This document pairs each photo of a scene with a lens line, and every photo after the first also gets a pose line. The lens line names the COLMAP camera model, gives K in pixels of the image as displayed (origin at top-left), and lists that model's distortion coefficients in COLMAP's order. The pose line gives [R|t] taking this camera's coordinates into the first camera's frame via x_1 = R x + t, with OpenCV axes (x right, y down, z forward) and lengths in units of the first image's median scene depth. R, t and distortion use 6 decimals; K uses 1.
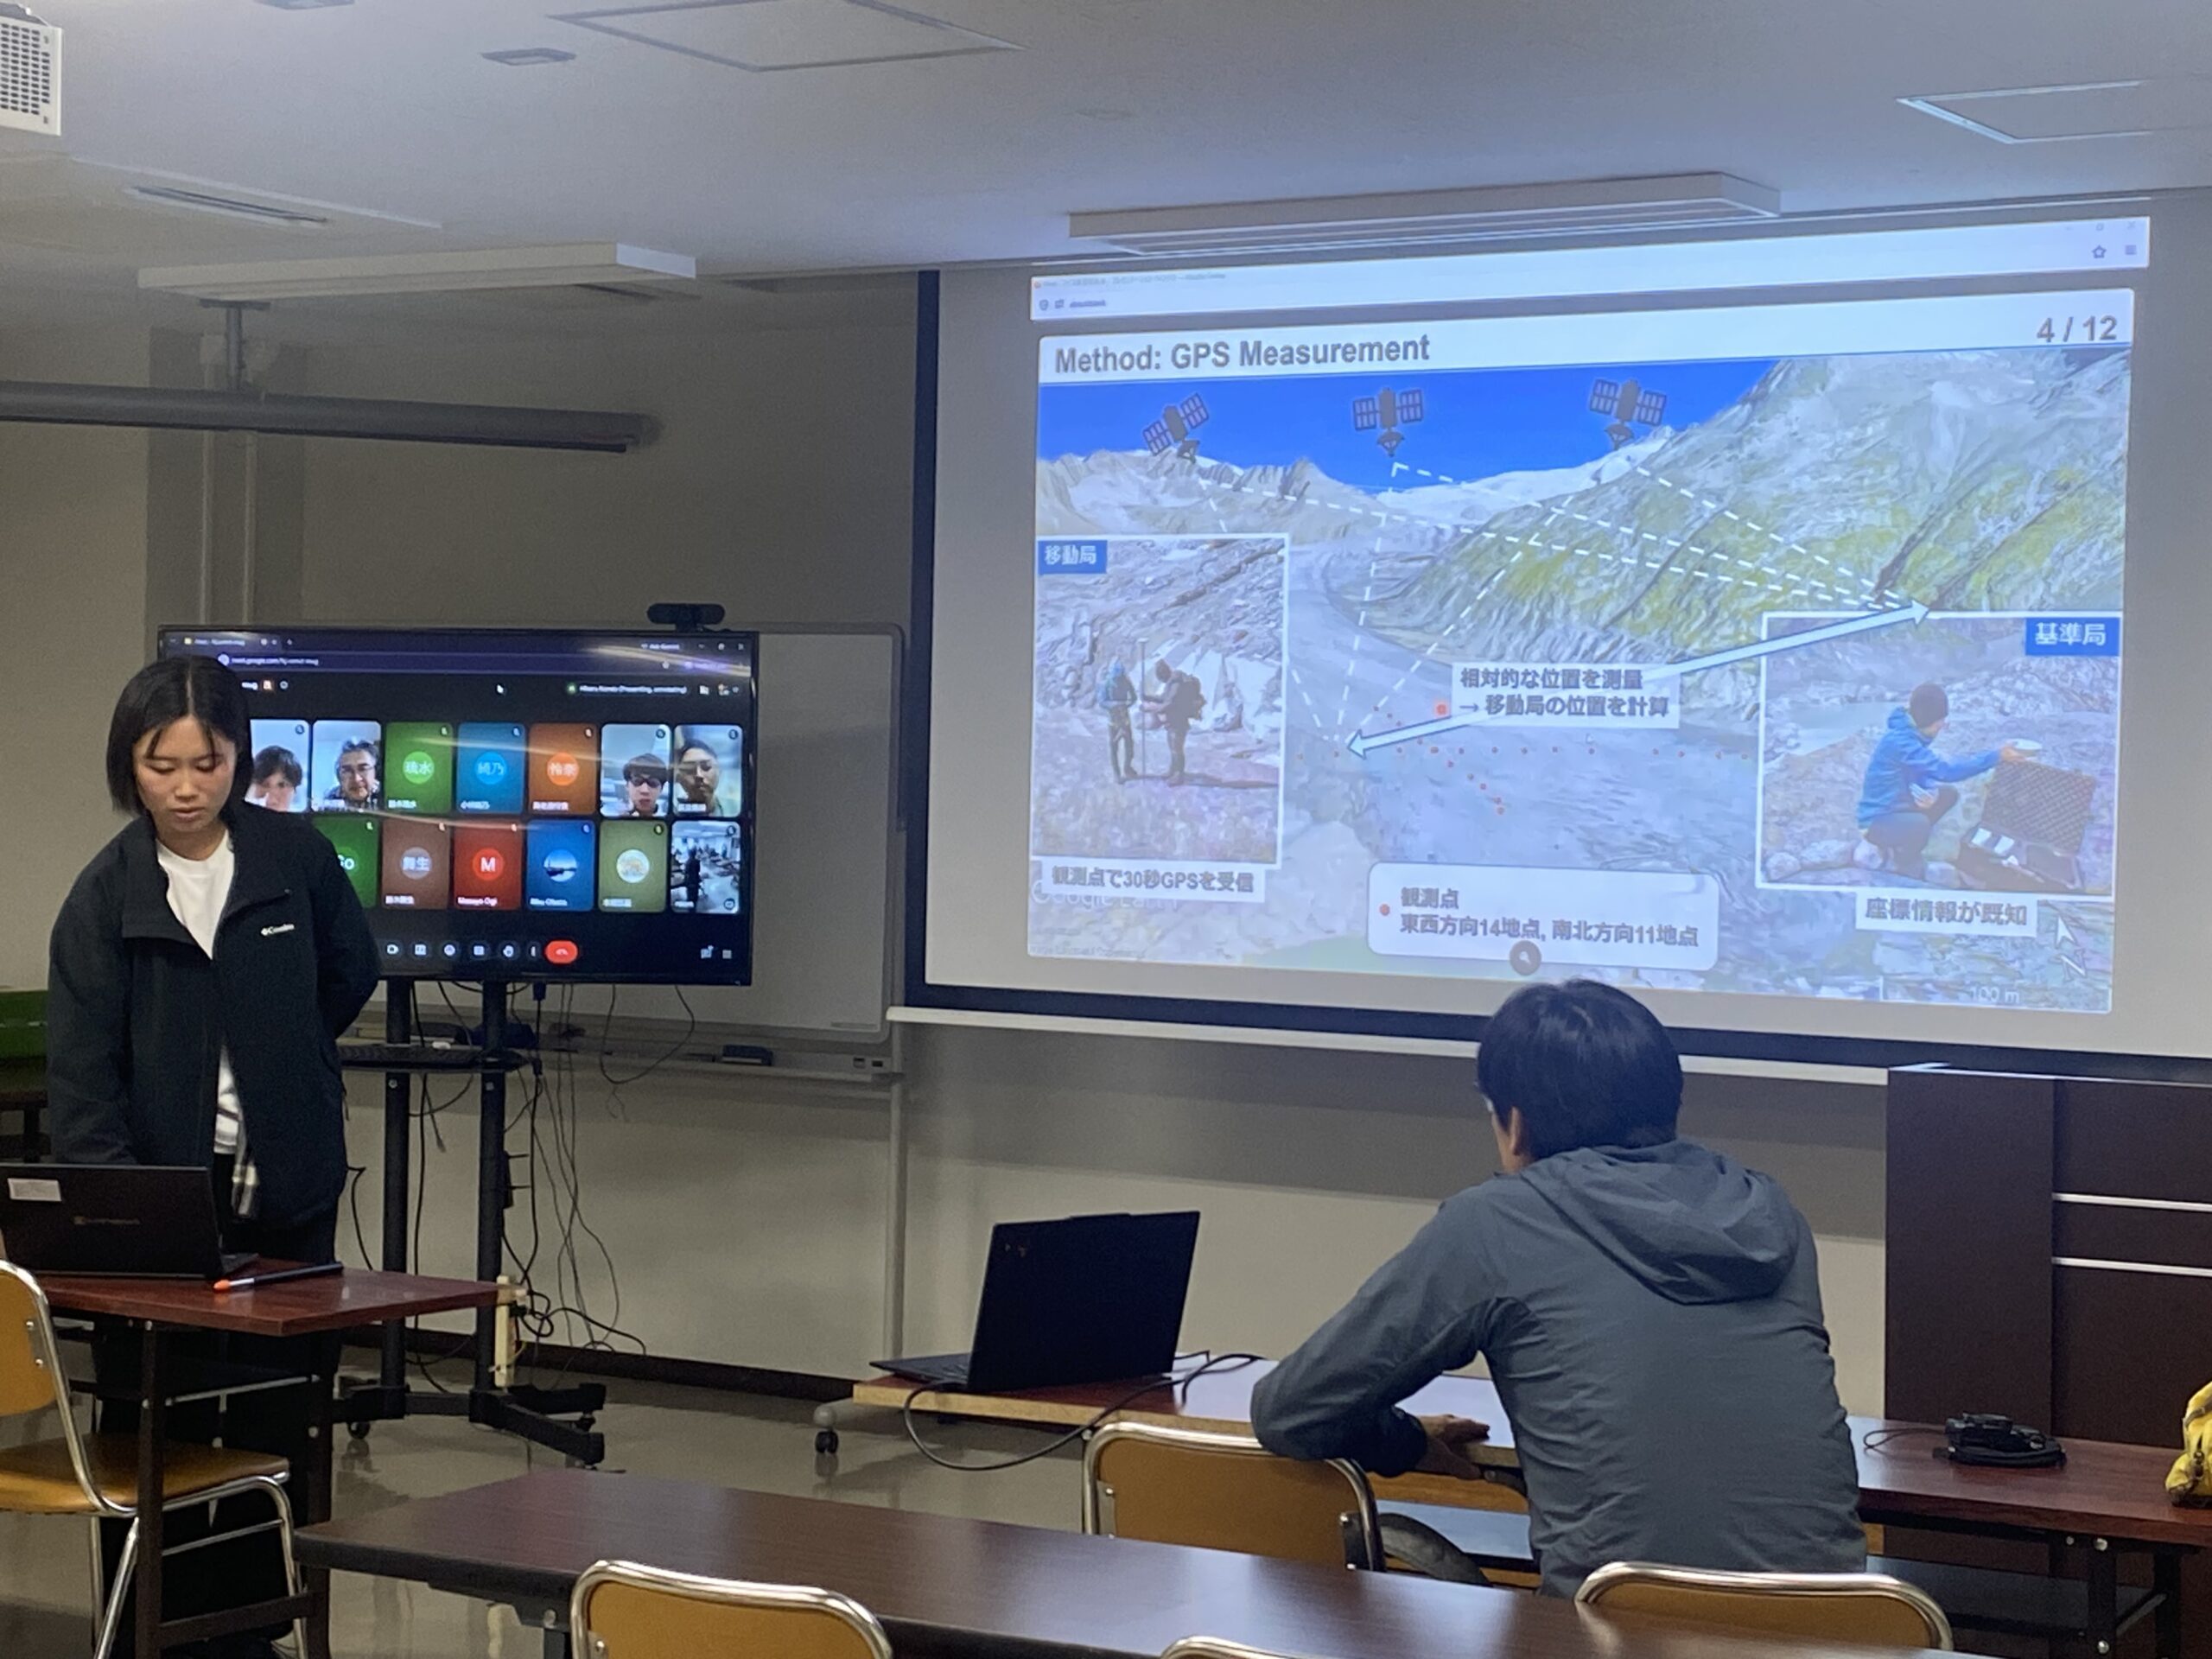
lens RADIAL K [[3981.3, 0, 1106.0], [0, 3981.3, 829.5], [0, 0, 1]] dist [0.158479, -0.080804]
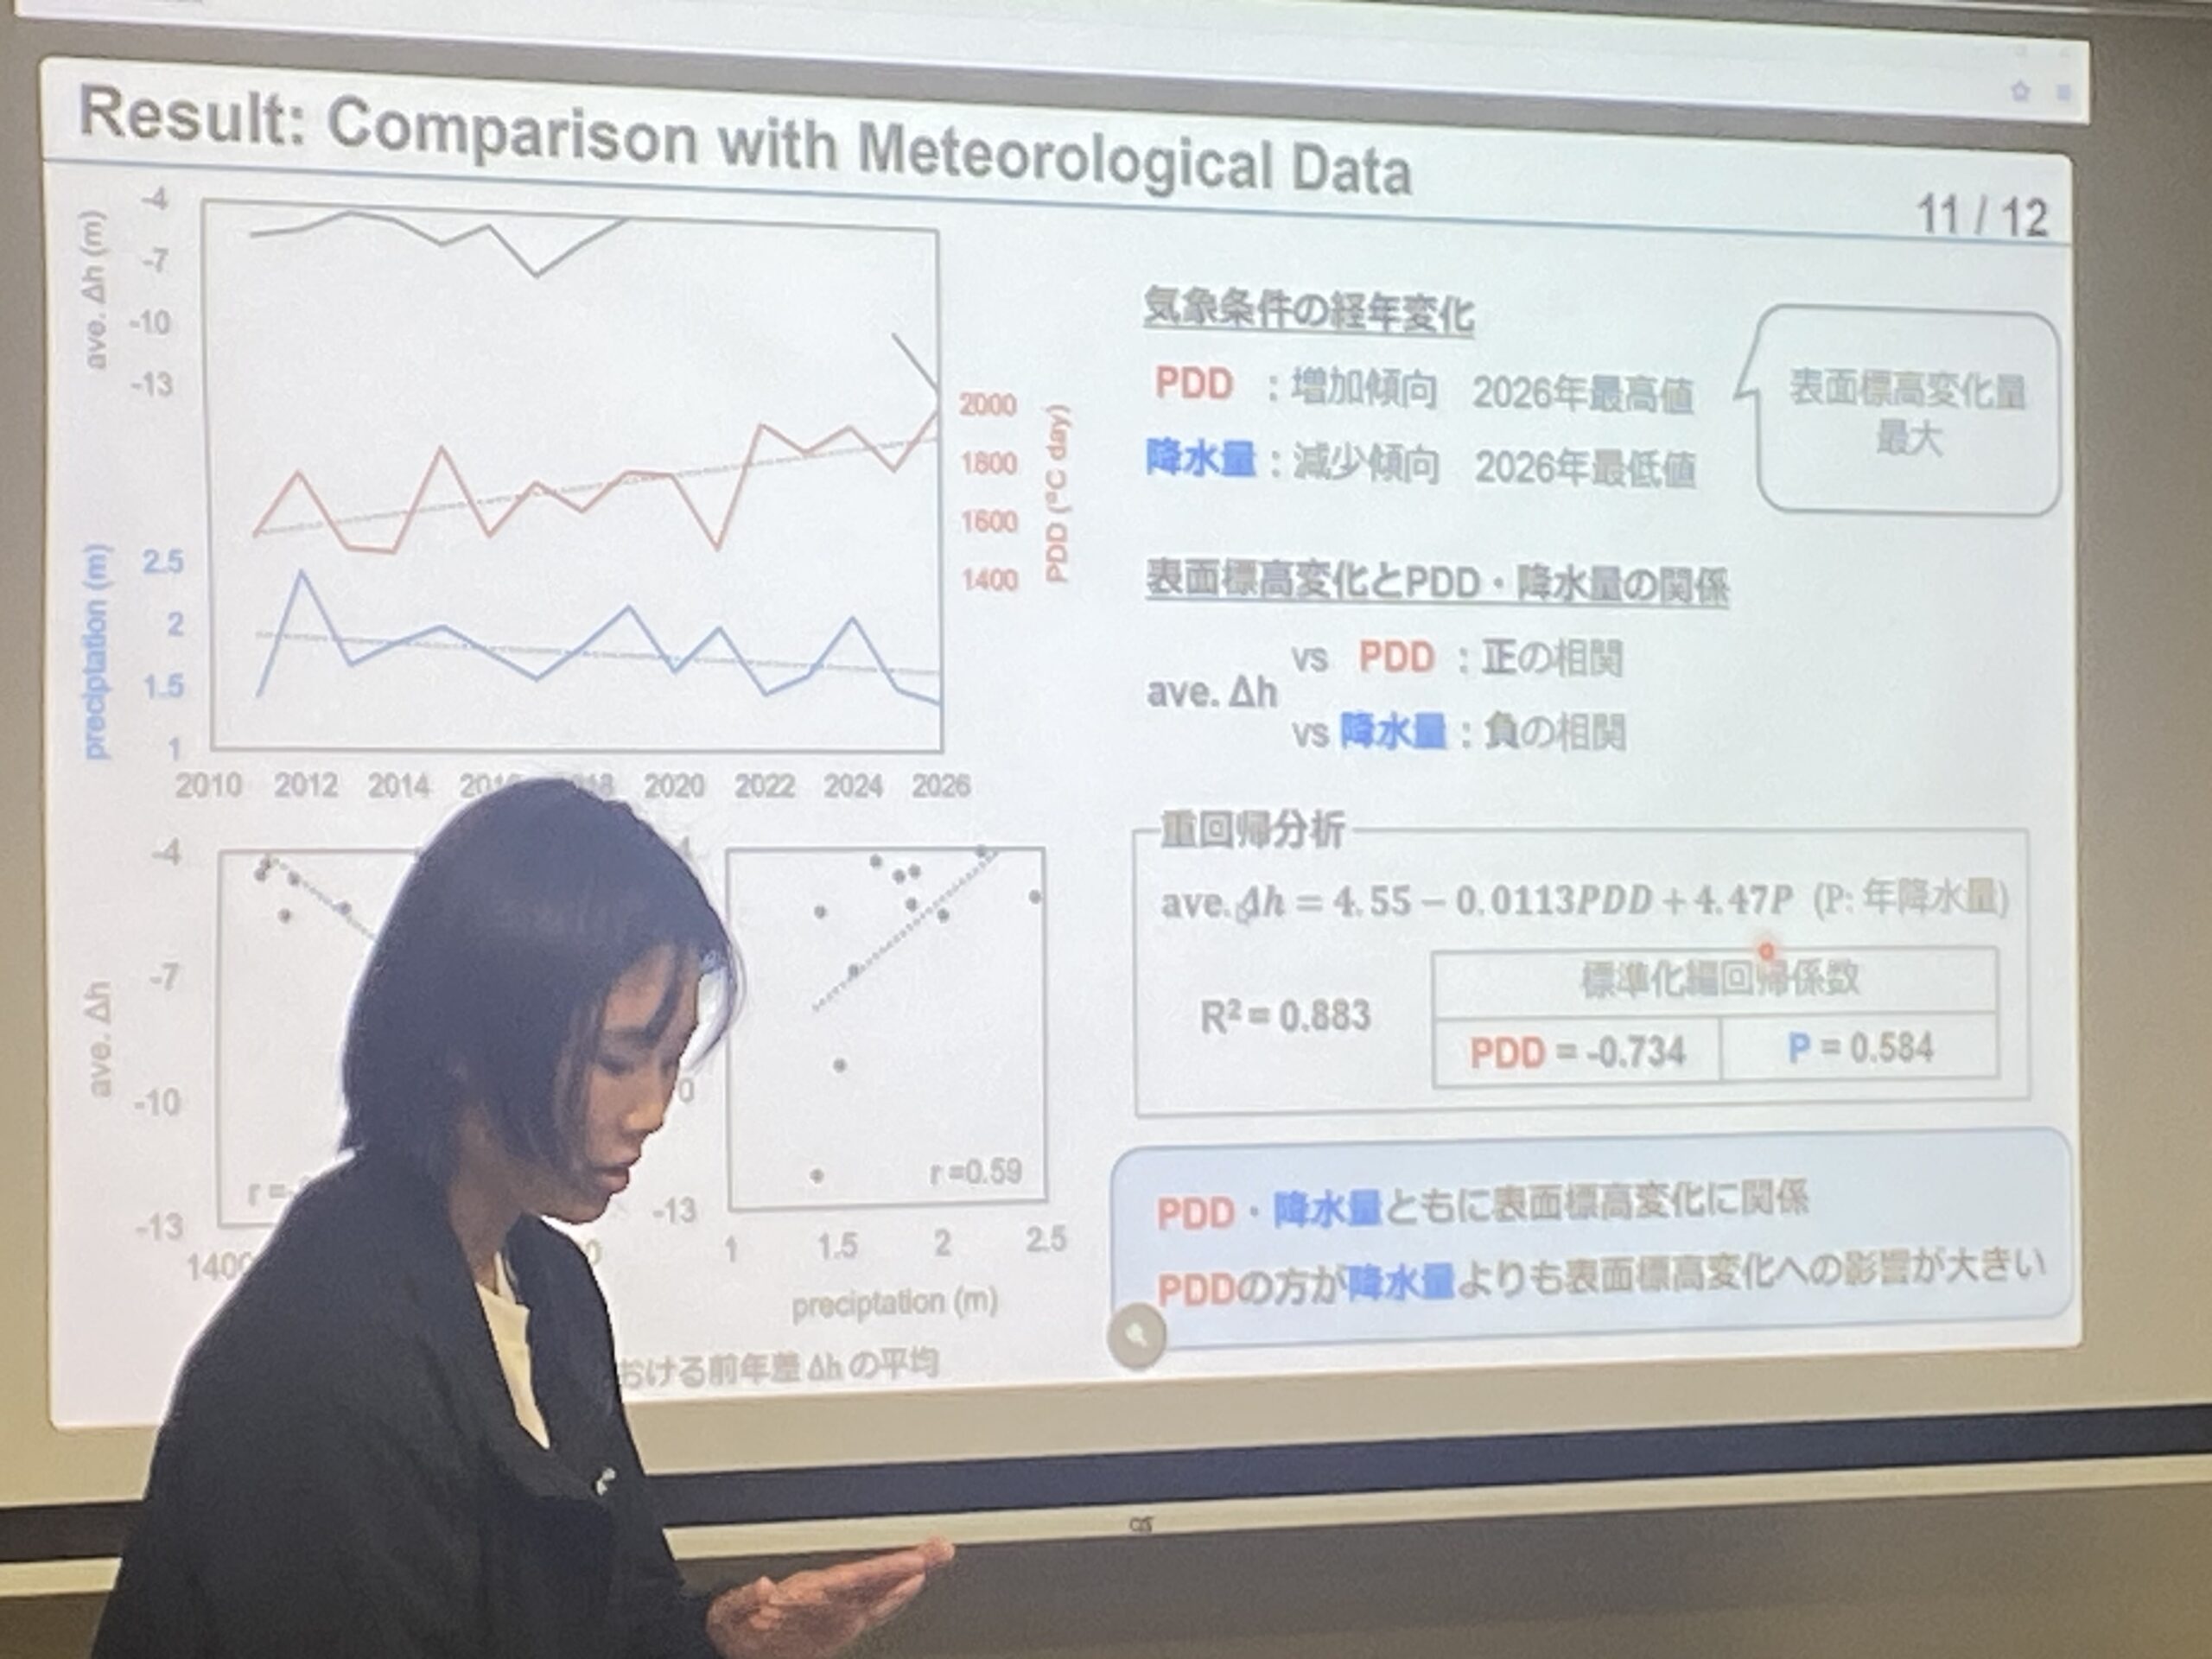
lens RADIAL K [[8057.8, 0, 1106.0], [0, 8057.8, 829.5], [0, 0, 1]] dist [0.118520, 1.085951]
pose [[0.490993, -0.012827, 0.871069, -0.815124], [0.038263, 0.999244, -0.006854, -0.026927], [-0.870323, 0.036695, 0.491113, 0.486225]]
